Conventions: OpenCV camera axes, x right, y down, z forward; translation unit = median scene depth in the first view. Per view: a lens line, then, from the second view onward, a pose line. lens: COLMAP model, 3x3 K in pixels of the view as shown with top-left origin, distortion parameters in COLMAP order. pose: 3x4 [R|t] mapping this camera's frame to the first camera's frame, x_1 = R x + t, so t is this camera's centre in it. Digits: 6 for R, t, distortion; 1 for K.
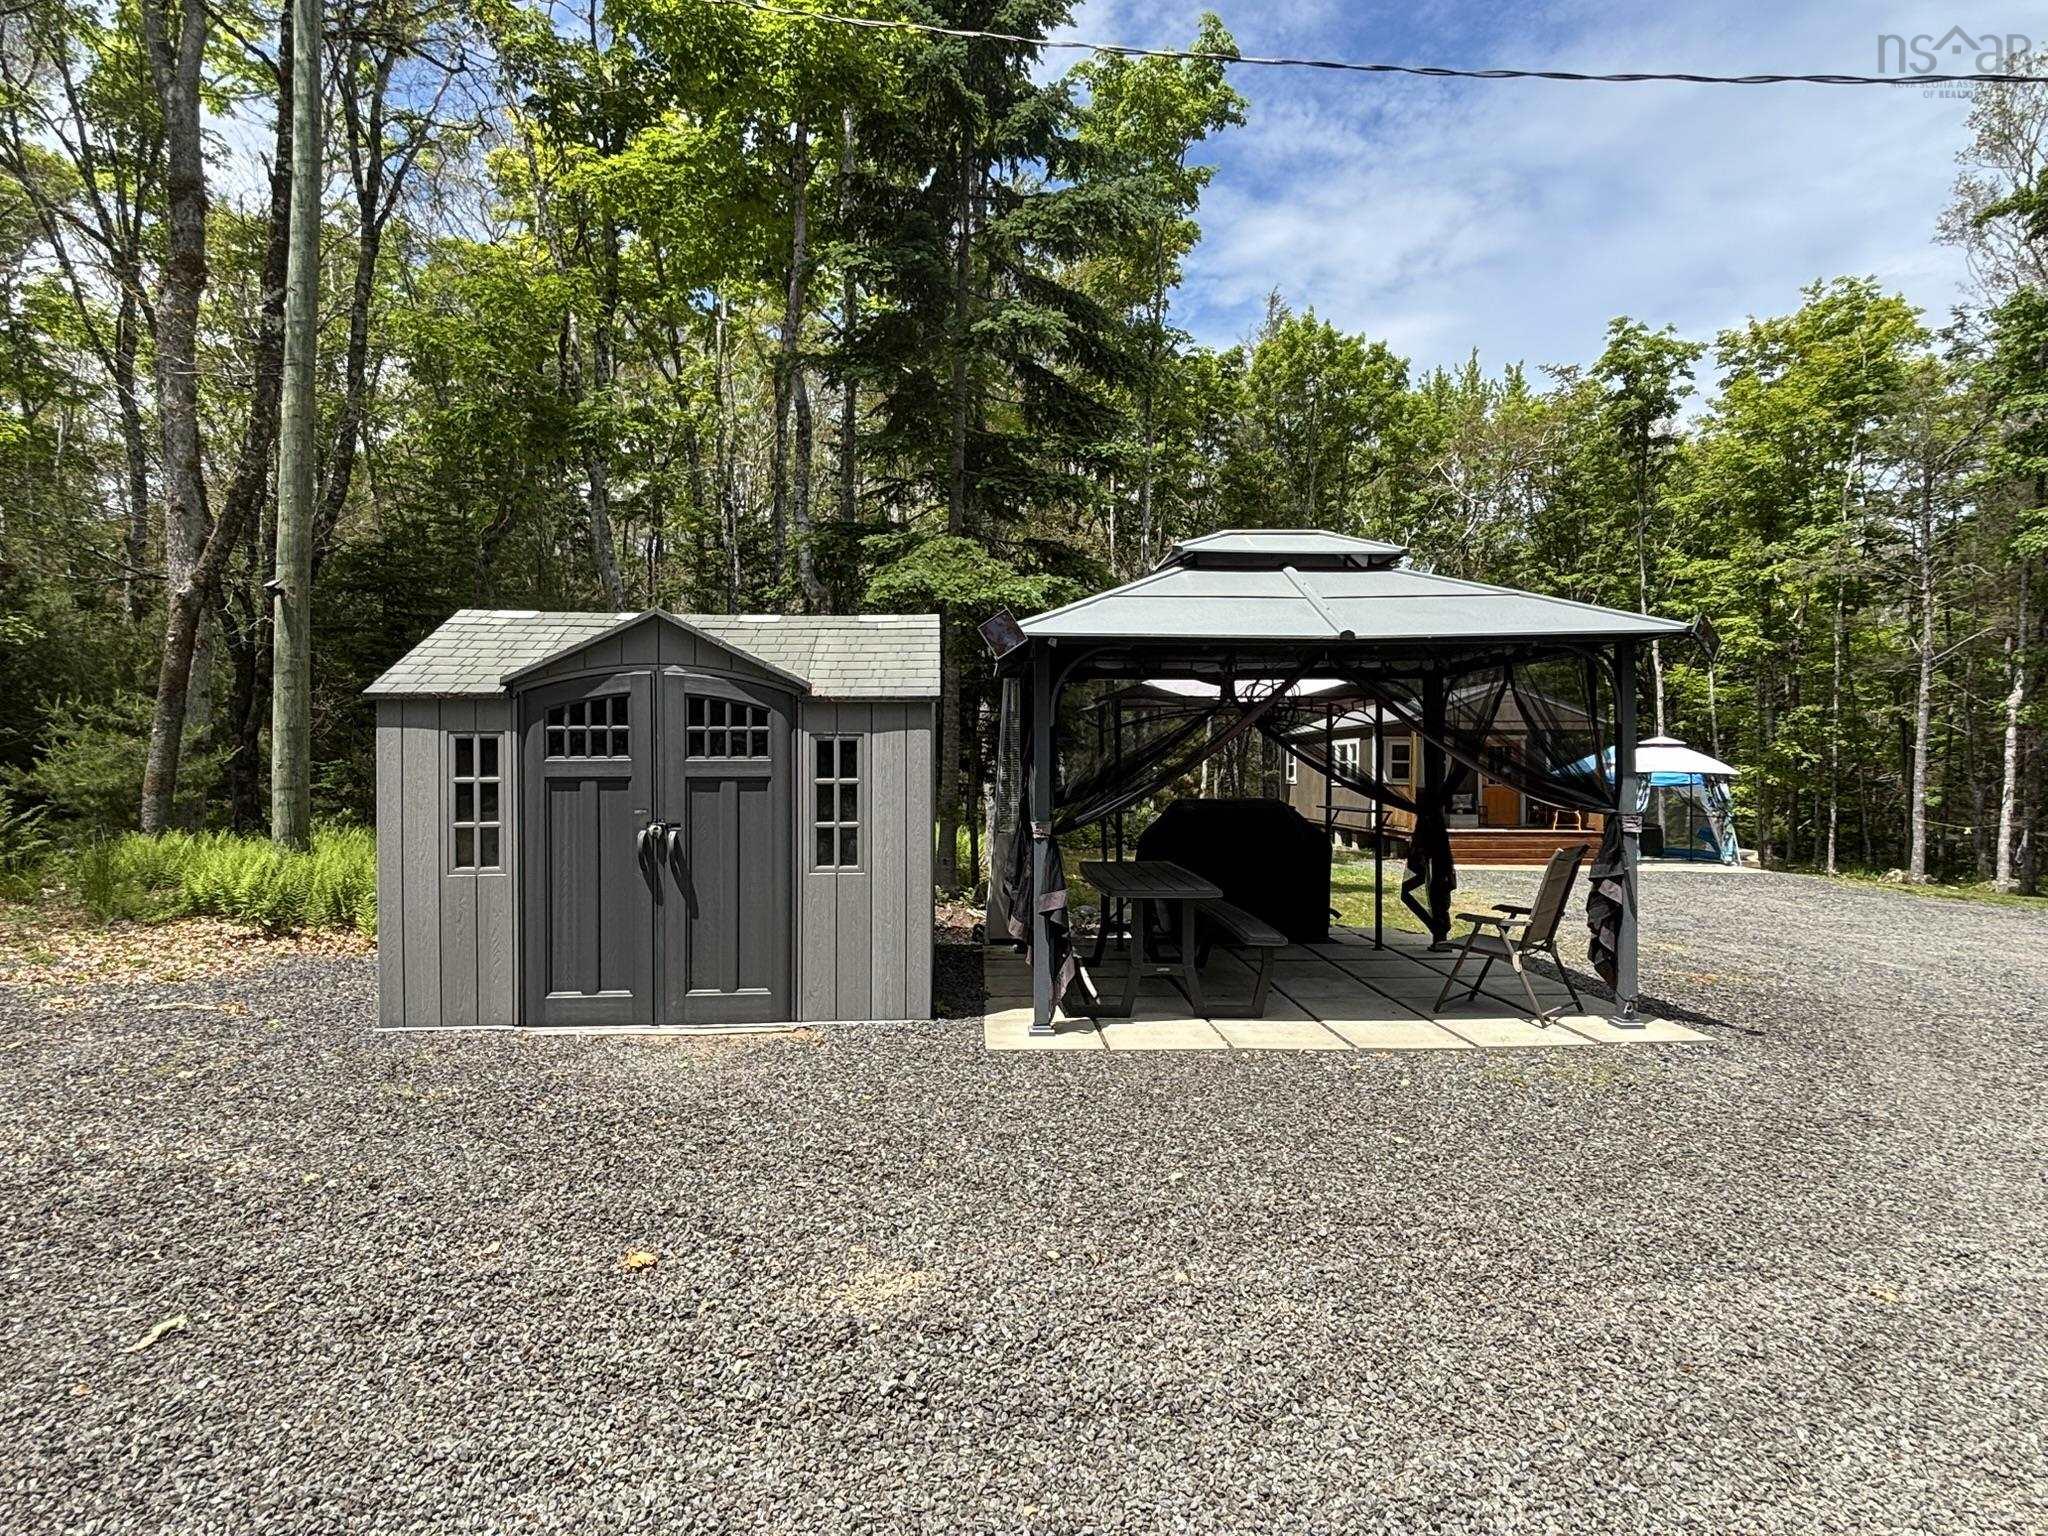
lens RADIAL K [[1150.6, 0, 1037.7], [0, 1150.6, 766.4], [0, 0, 1]] dist [0.004262, -0.000006]
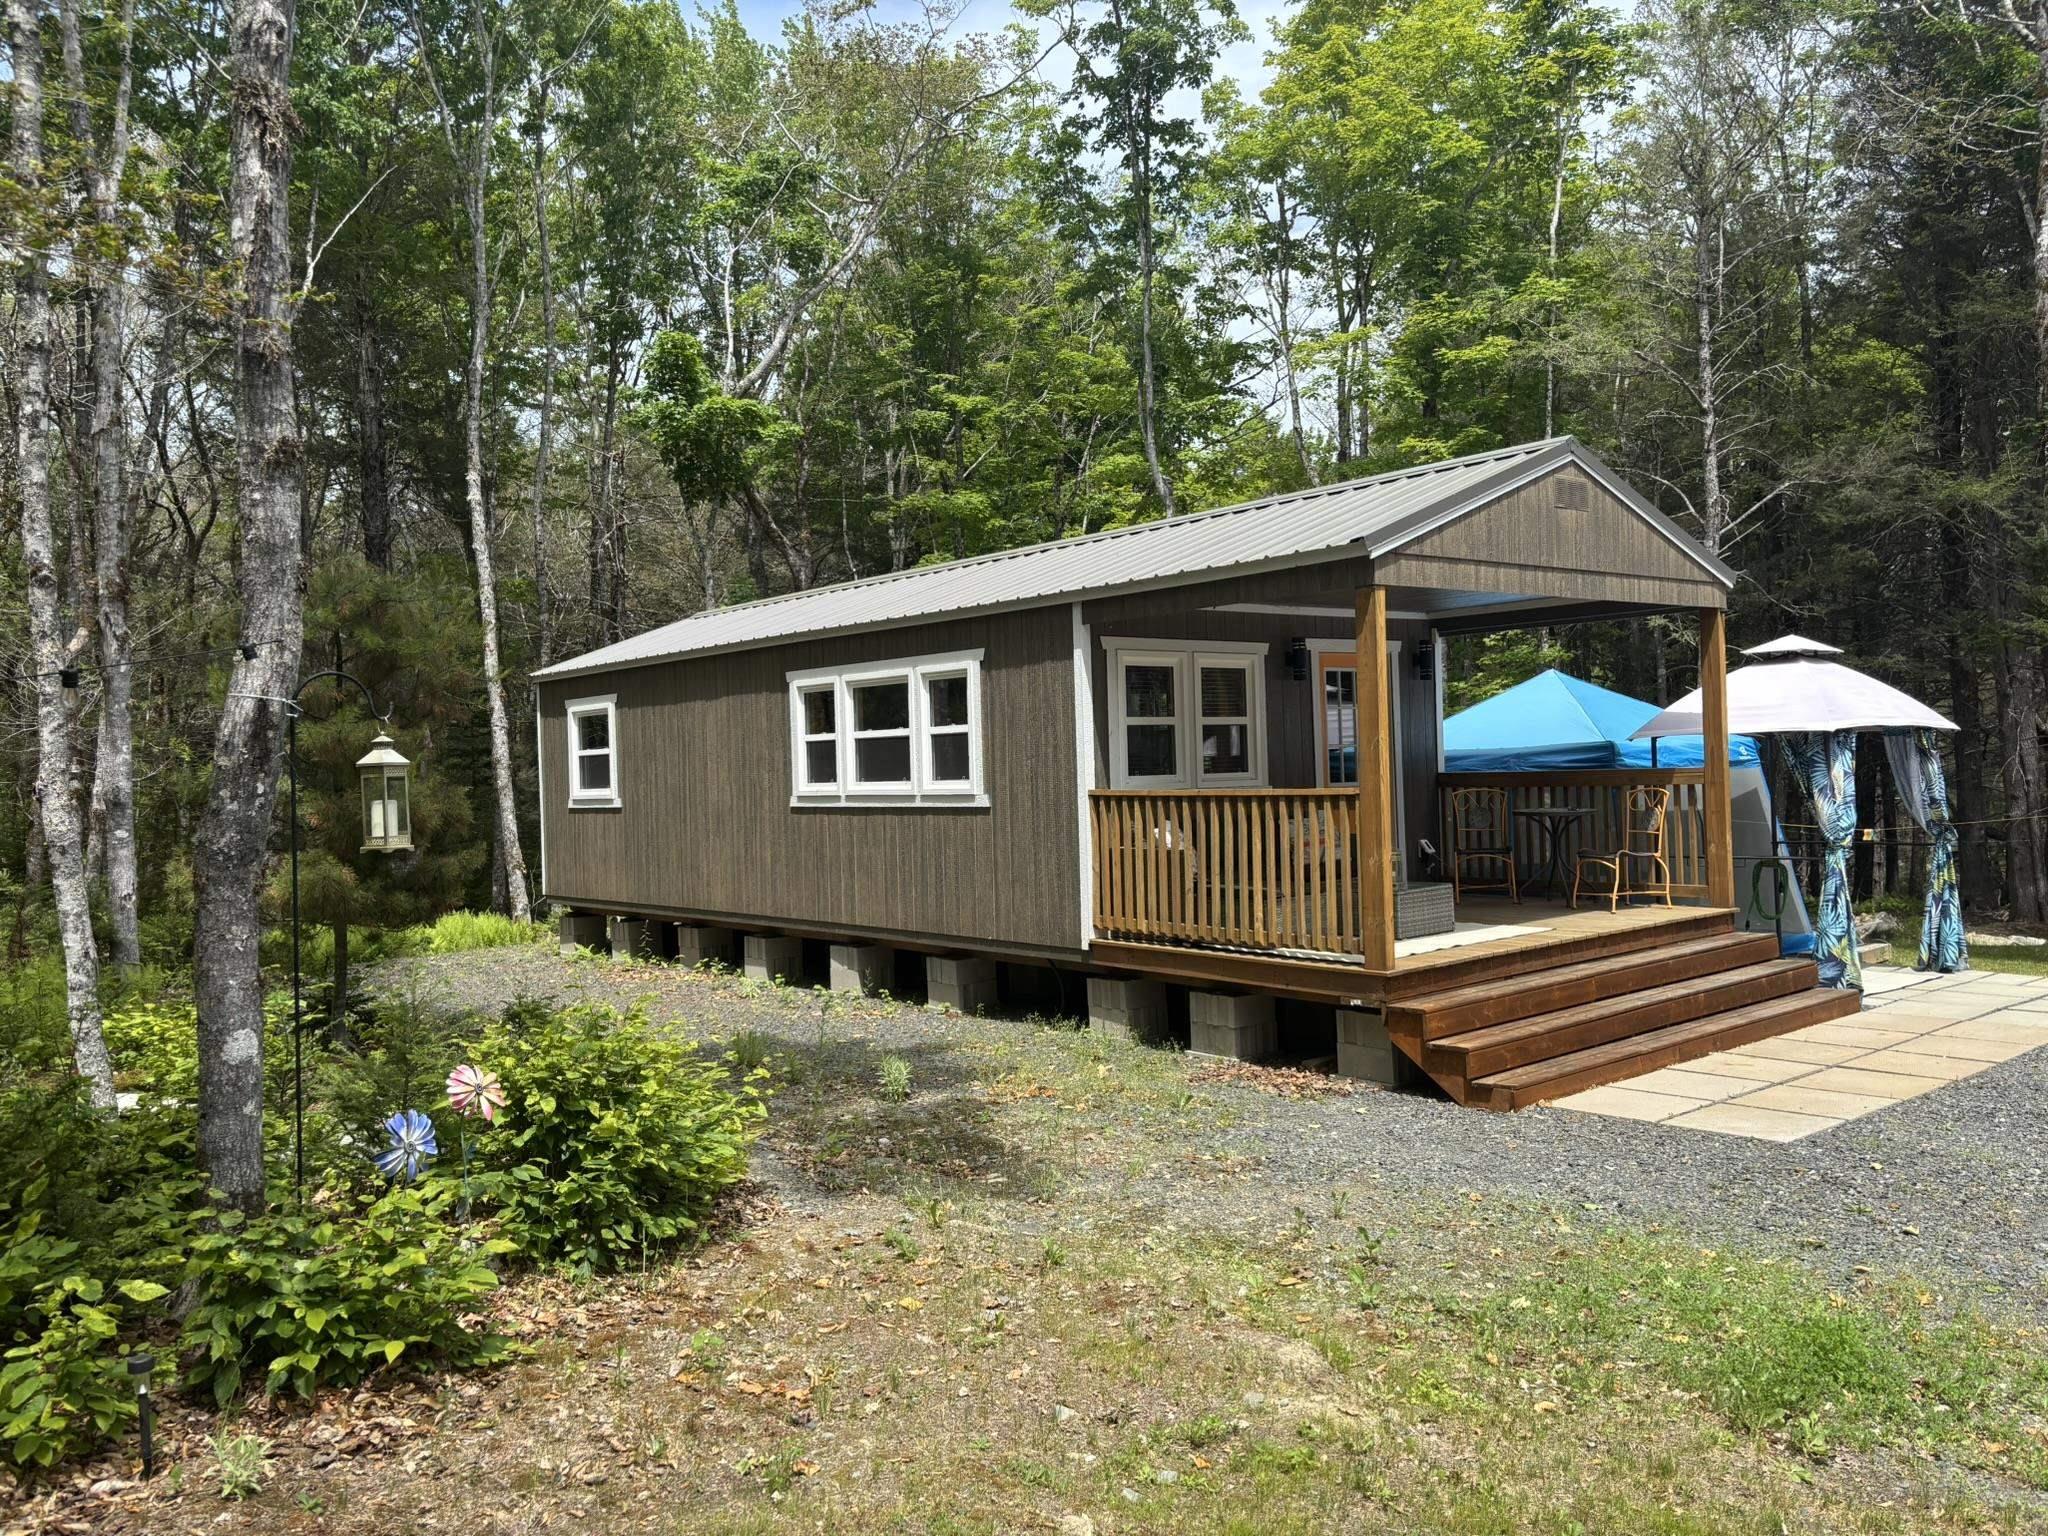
lens RADIAL K [[1559.9, 0, 1003.3], [0, 1559.9, 782.1], [0, 0, 1]] dist [0.033810, -0.024307]
pose [[0.786752, -0.037439, 0.616132, 0.022069], [0.031822, 0.999292, 0.020087, 0.002248], [-0.616448, 0.003803, 0.787387, 0.567152]]
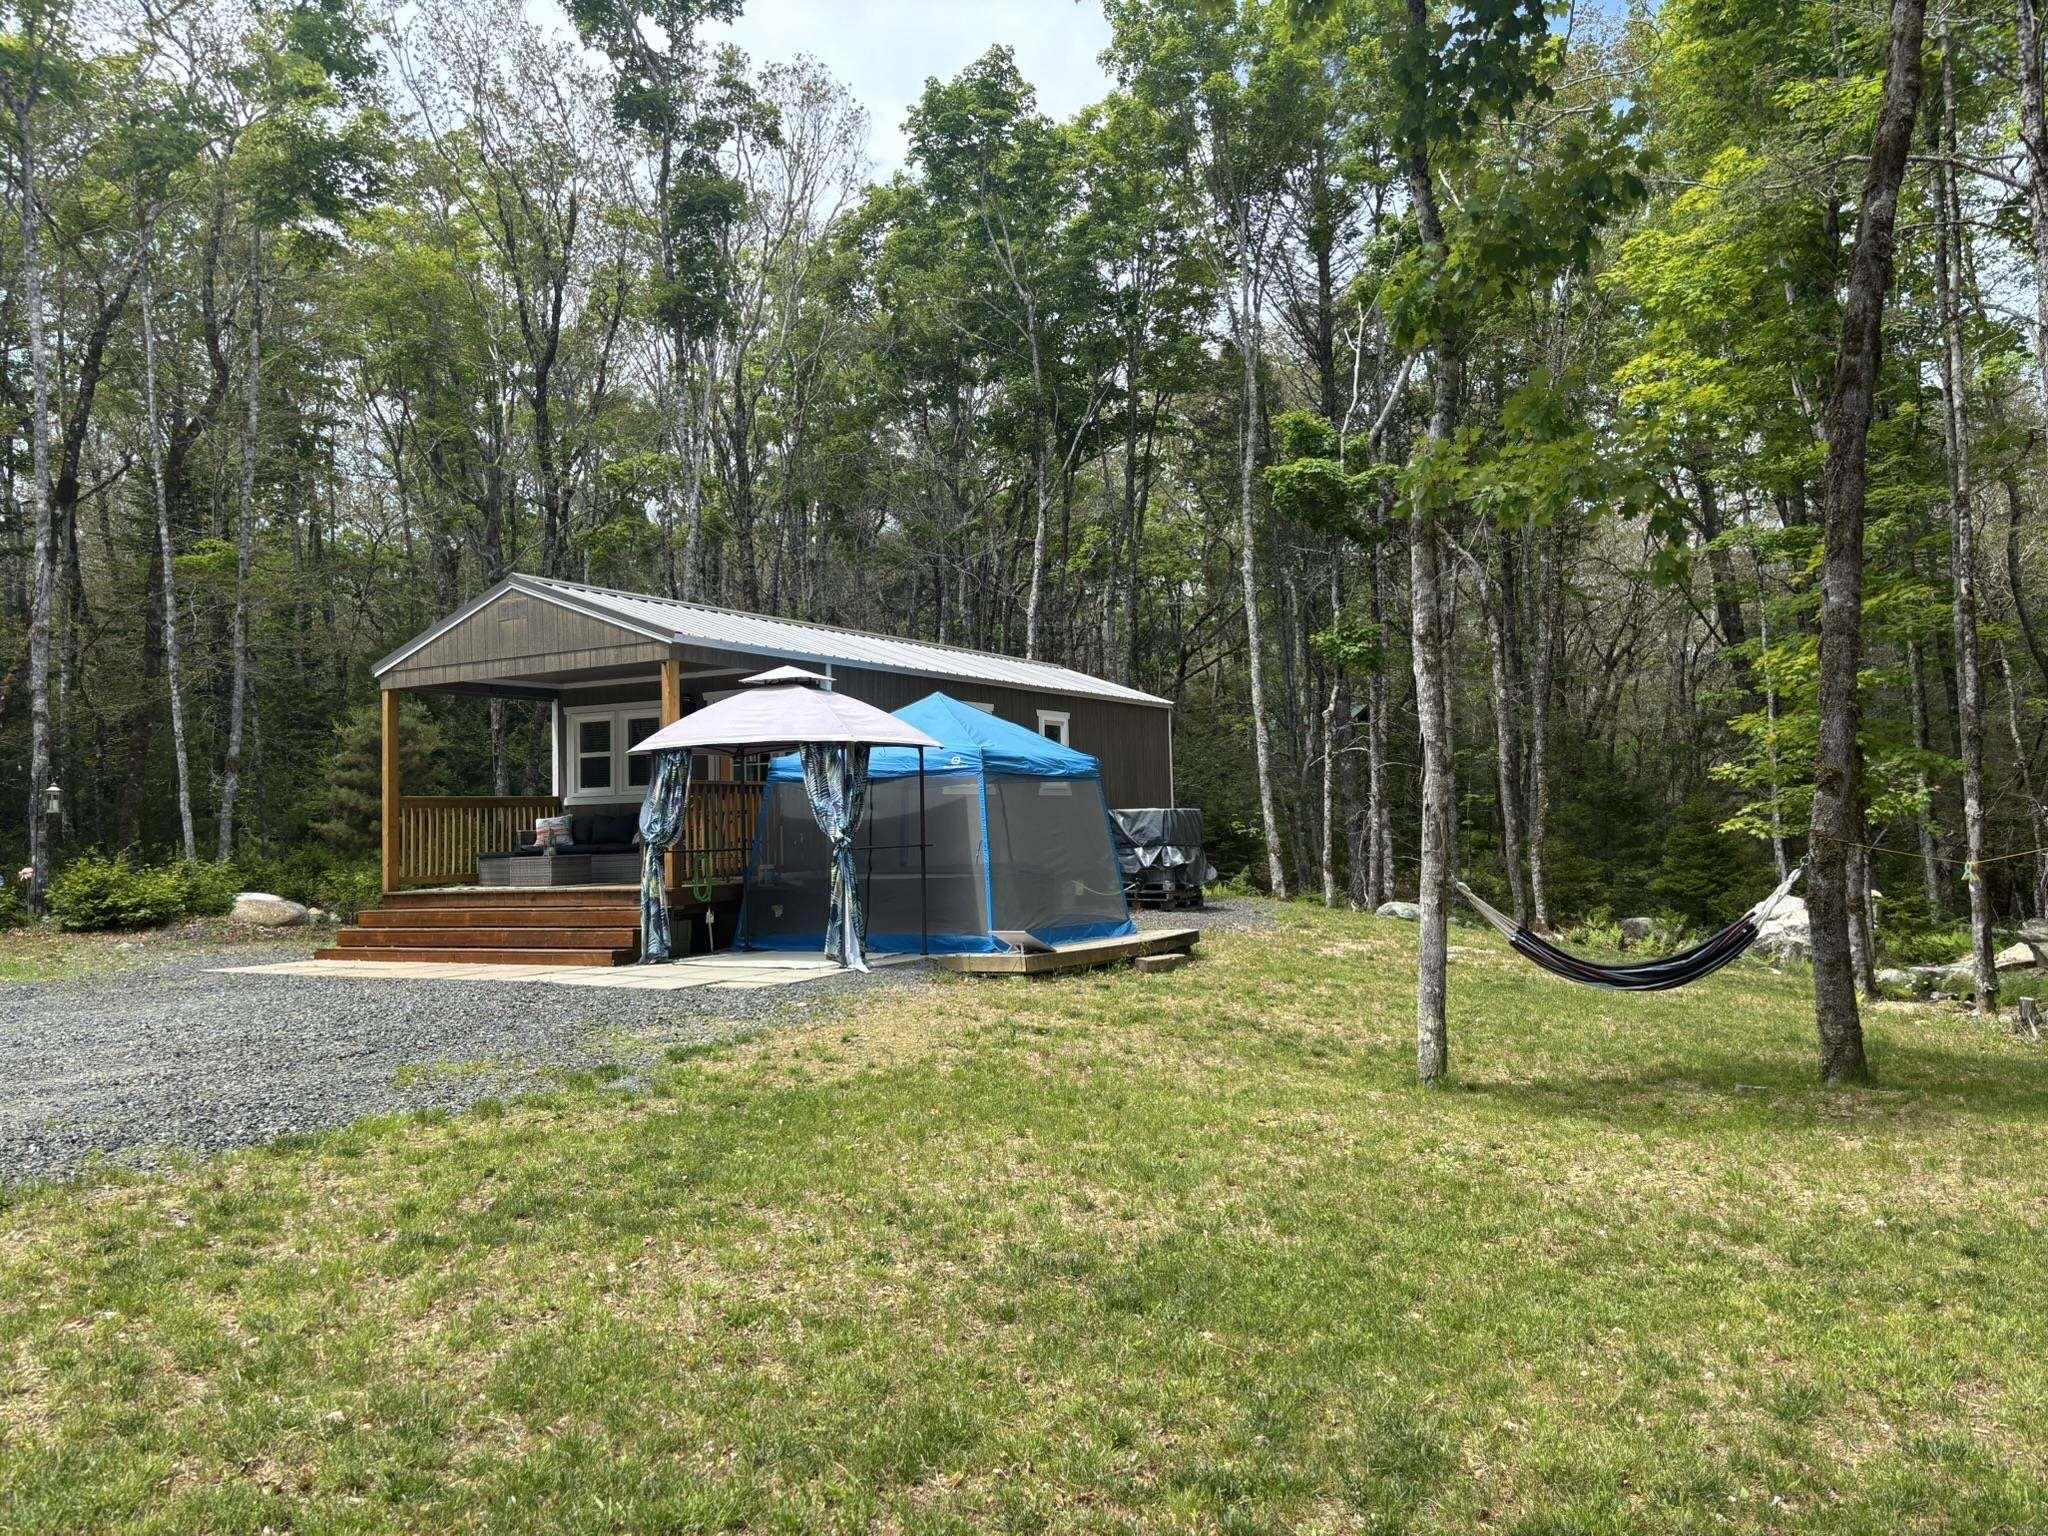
lens RADIAL K [[1559.9, 0, 1012.9], [0, 1559.9, 784.6], [0, 0, 1]] dist [0.033810, -0.024307]
pose [[0.855180, -0.043358, -0.516515, 0.685140], [0.037352, 0.999059, -0.022021, 0.026020], [0.516984, -0.000461, 0.855995, 0.405419]]
